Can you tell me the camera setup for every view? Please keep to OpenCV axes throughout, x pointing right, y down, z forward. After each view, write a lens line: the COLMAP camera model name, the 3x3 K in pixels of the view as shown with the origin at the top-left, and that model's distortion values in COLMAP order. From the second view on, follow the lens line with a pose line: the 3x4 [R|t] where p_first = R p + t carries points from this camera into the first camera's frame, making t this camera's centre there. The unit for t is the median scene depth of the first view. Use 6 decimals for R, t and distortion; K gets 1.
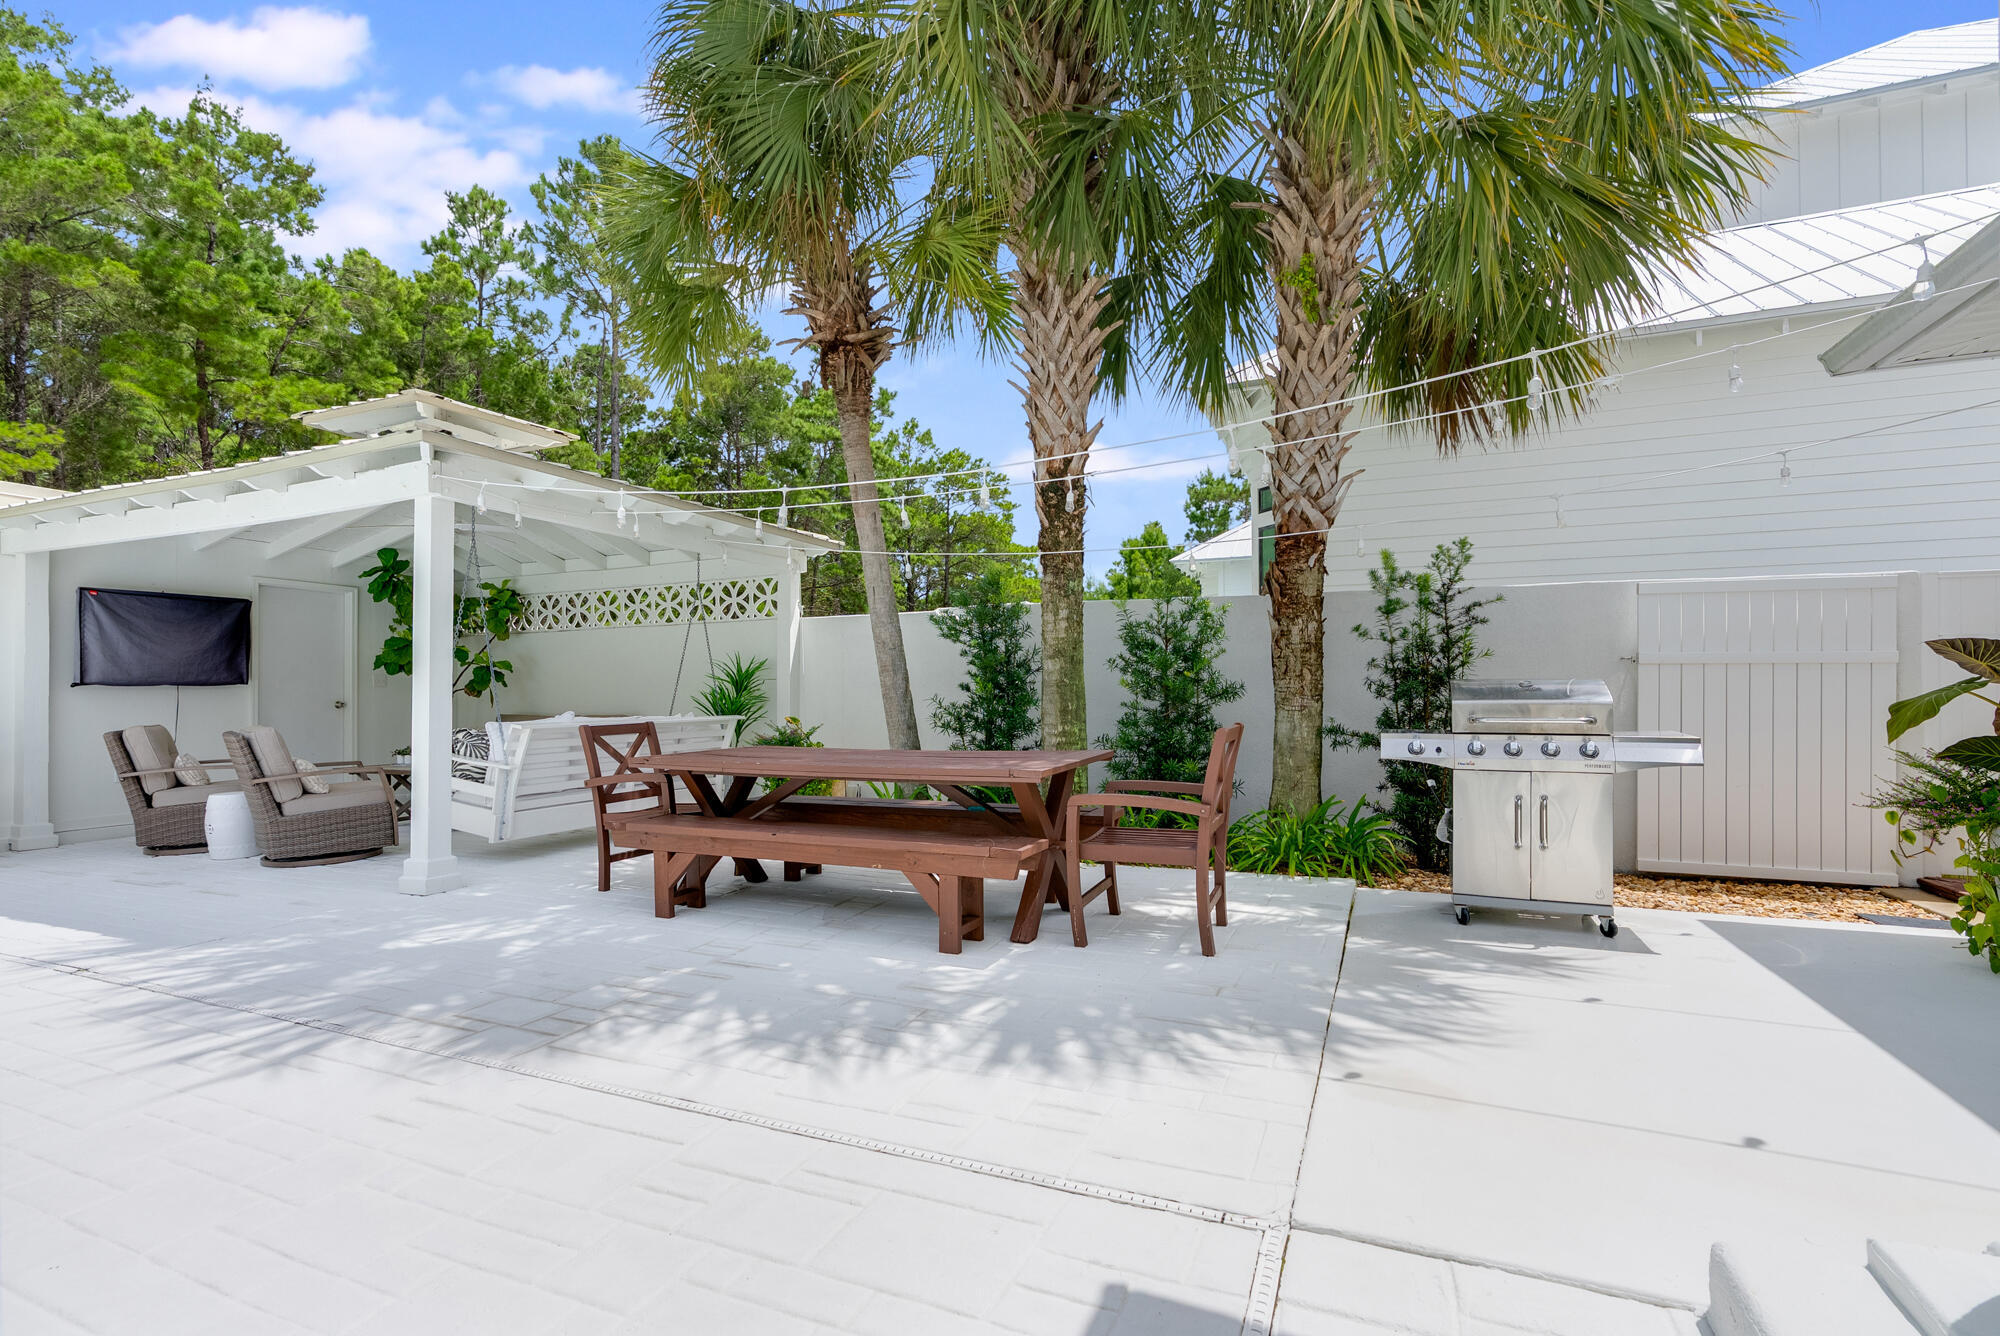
lens RADIAL K [[923.6, 0, 1002.3], [0, 923.6, 687.6], [0, 0, 1]] dist [-0.003629, 0.002727]
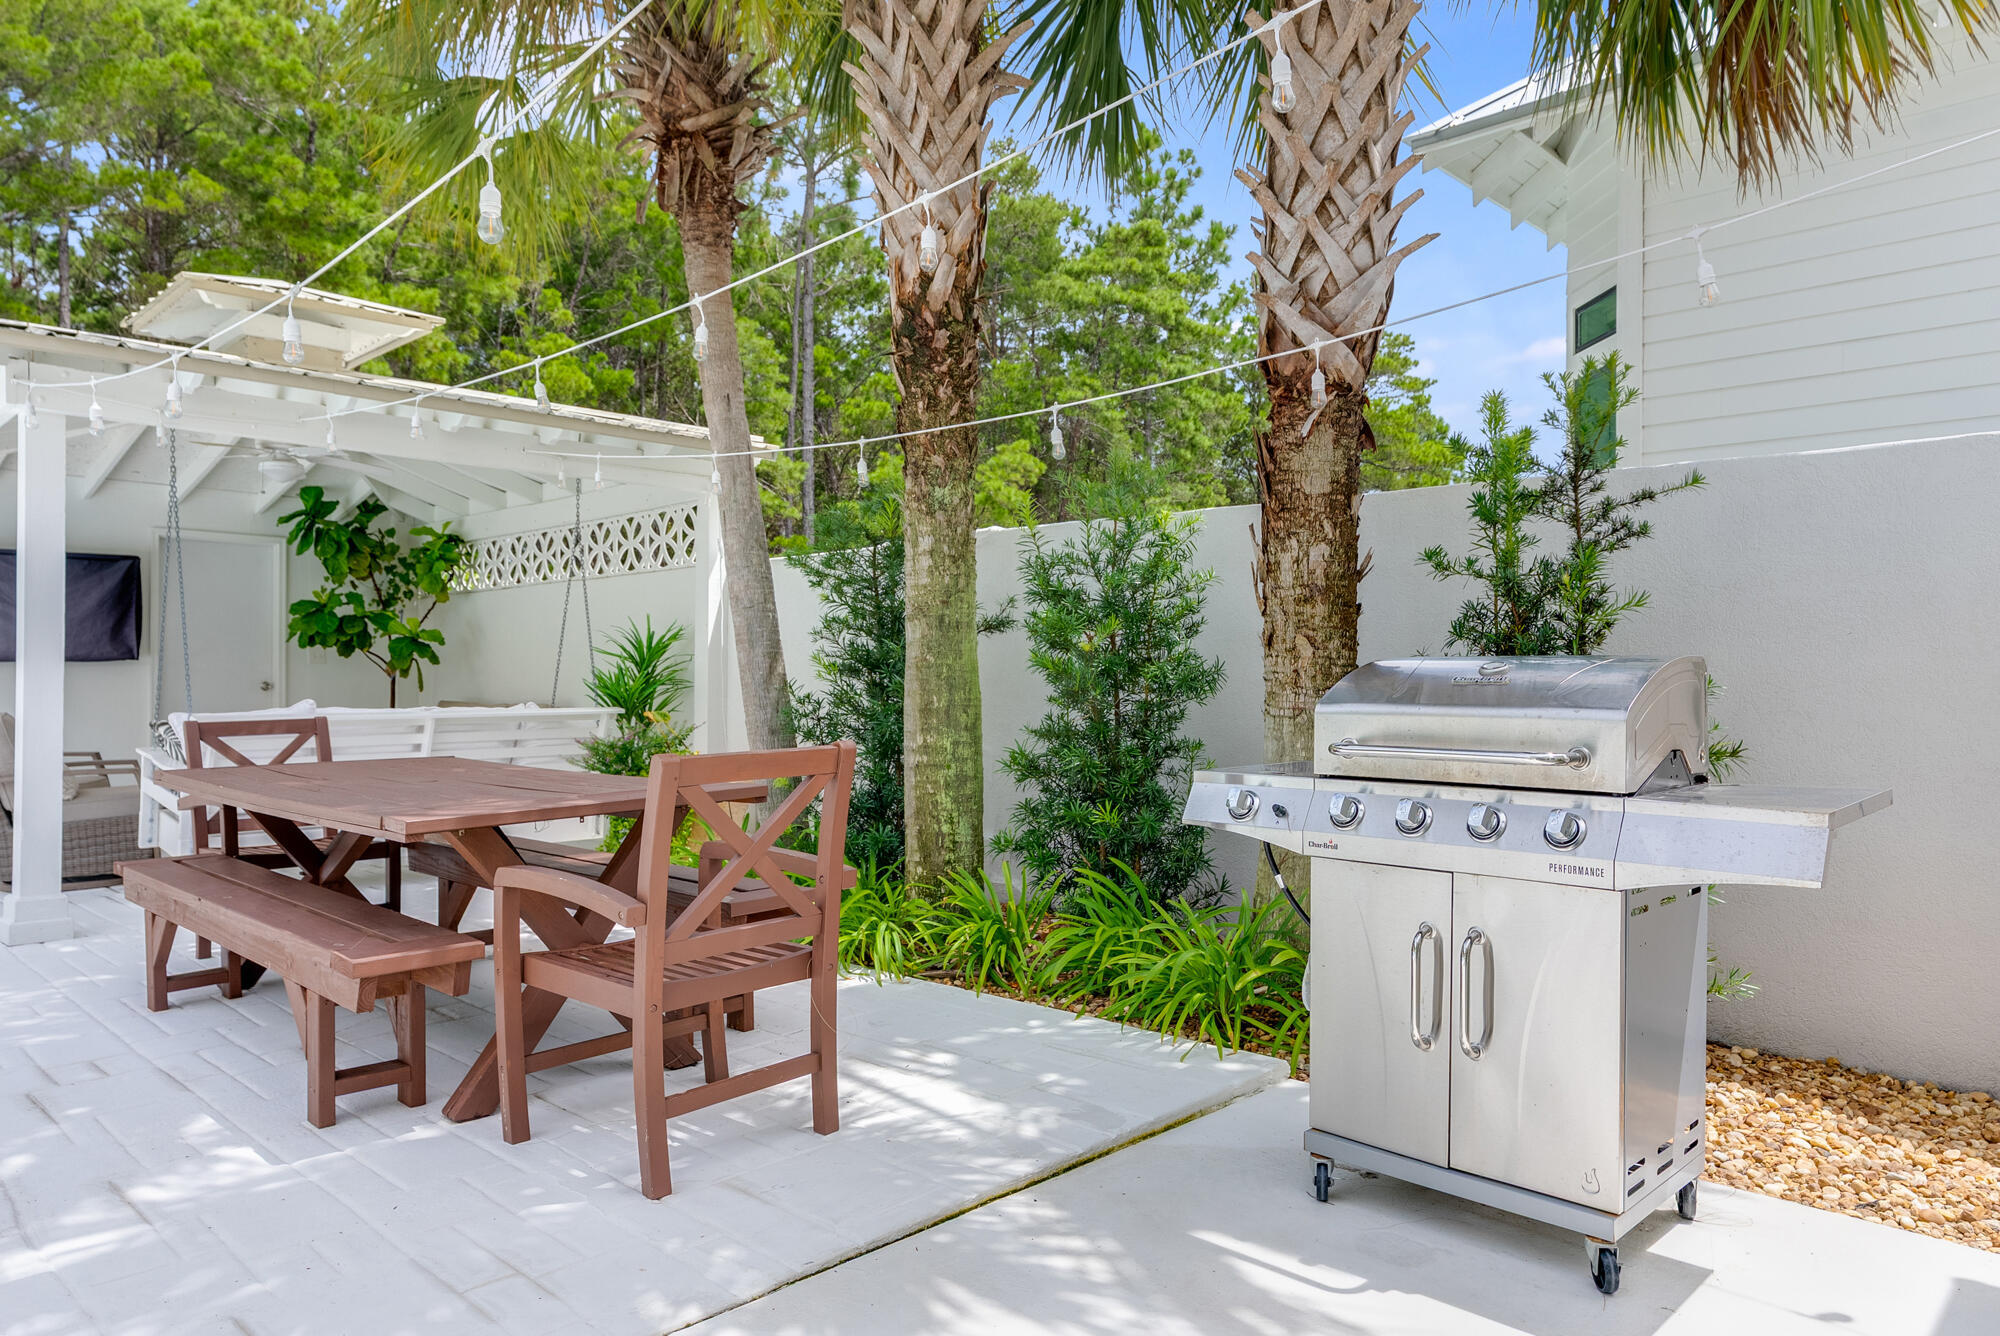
lens RADIAL K [[1319.4, 0, 984.6], [0, 1319.4, 680.7], [0, 0, 1]] dist [0.006883, -0.004108]
pose [[0.931809, 0.008230, -0.362856, 0.433623], [-0.004302, 0.999923, 0.011630, -0.003360], [0.362923, -0.009275, 0.931773, 0.252512]]
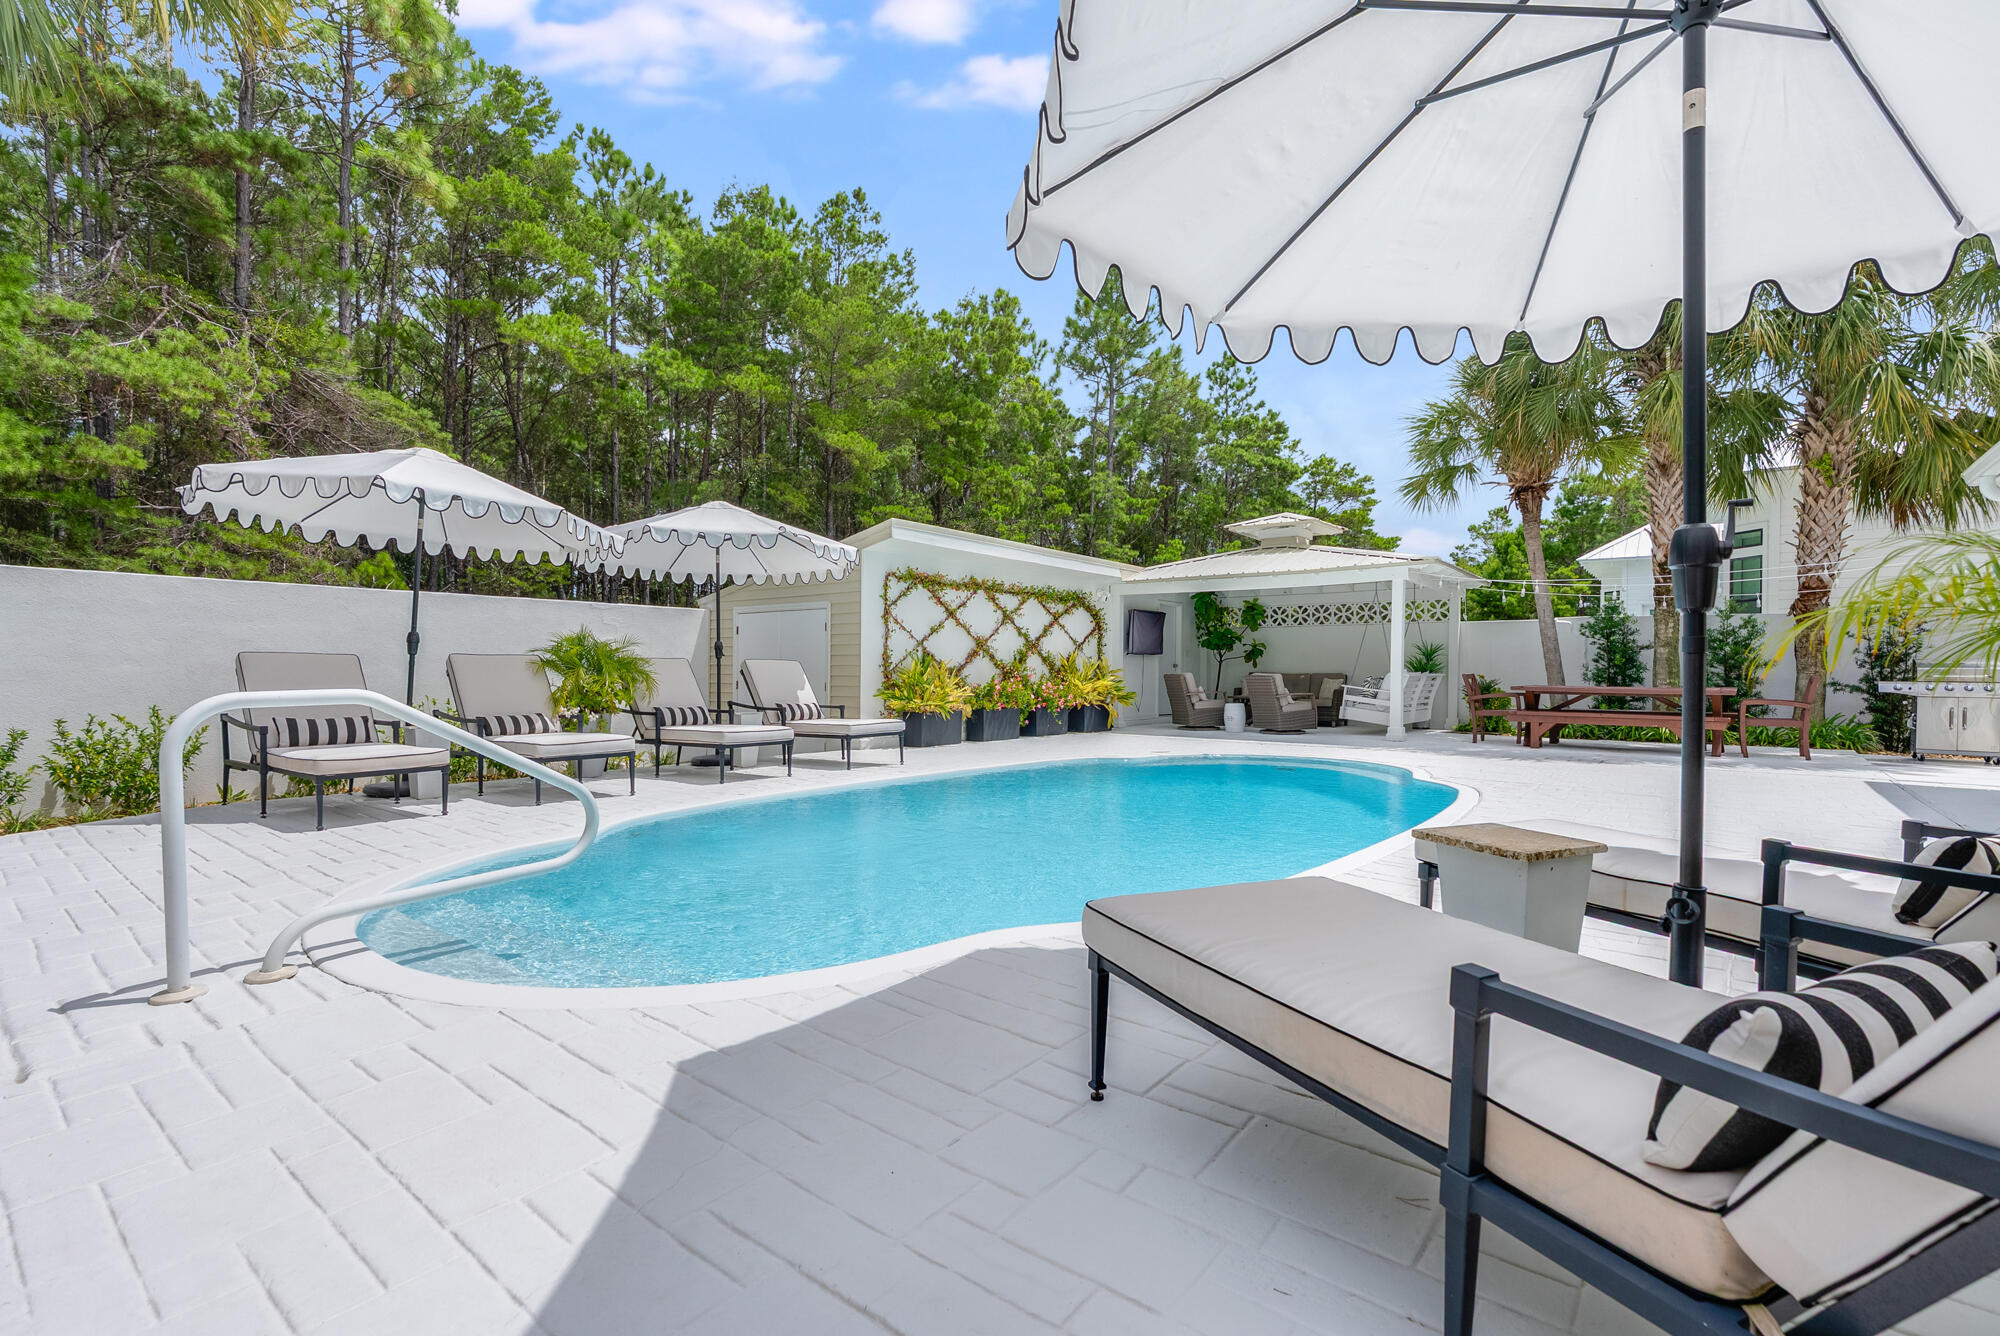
lens RADIAL K [[905.0, 0, 1000.7], [0, 905.0, 672.8], [0, 0, 1]] dist [-0.005547, 0.000812]
pose [[0.961910, 0.015259, -0.272938, -0.870248], [-0.011293, 0.999807, 0.016095, 0.011622], [0.273131, -0.012400, 0.961897, -1.419182]]
